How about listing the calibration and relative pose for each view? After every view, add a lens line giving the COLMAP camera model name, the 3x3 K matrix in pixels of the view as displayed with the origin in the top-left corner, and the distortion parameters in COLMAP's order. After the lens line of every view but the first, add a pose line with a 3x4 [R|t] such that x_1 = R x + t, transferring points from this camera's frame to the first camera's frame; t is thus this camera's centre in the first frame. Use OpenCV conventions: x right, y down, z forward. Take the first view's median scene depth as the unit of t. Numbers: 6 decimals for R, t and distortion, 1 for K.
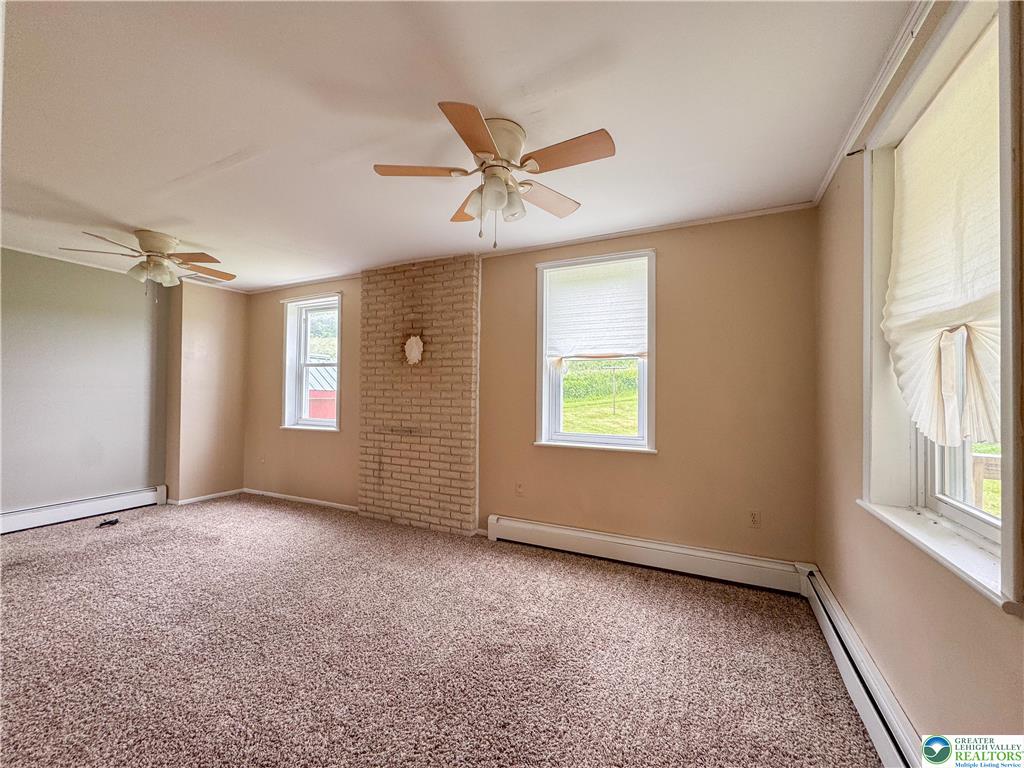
lens RADIAL K [[410.7, 0, 512.7], [0, 410.7, 383.5], [0, 0, 1]] dist [-0.000831, 0.000078]
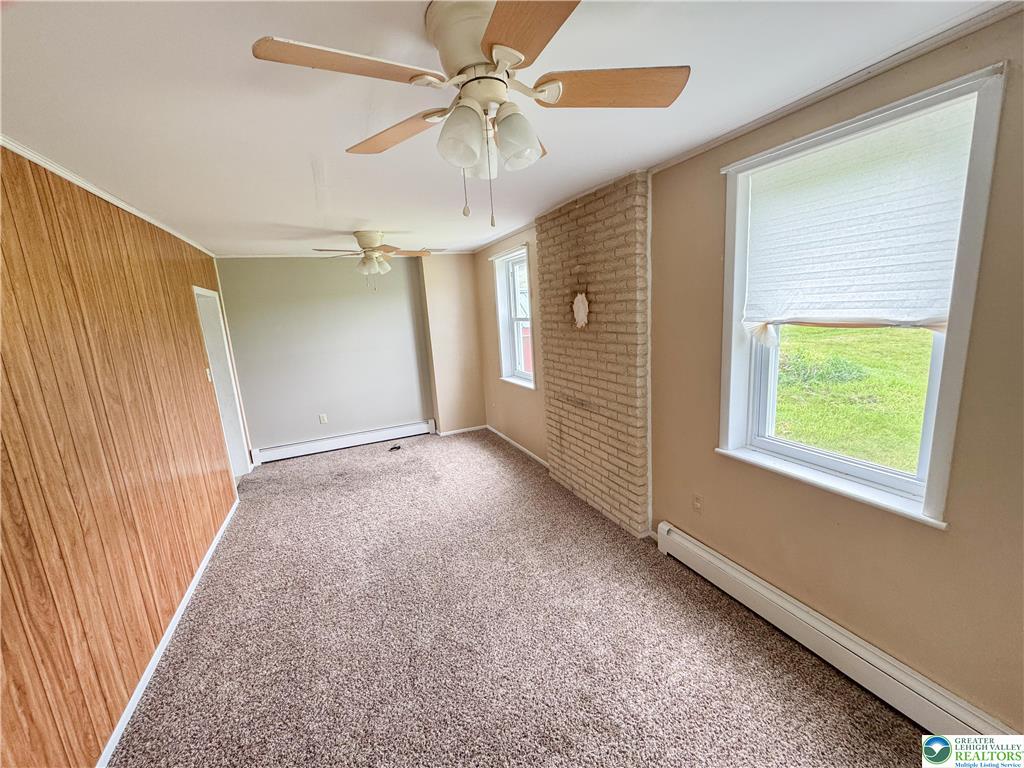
lens RADIAL K [[410.7, 0, 512.0], [0, 410.7, 383.4], [0, 0, 1]] dist [-0.000831, 0.000078]
pose [[0.763723, 0.061857, -0.642574, 0.209632], [0.082989, 0.977731, 0.192756, -0.114325], [0.640188, -0.200539, 0.741582, 0.269906]]
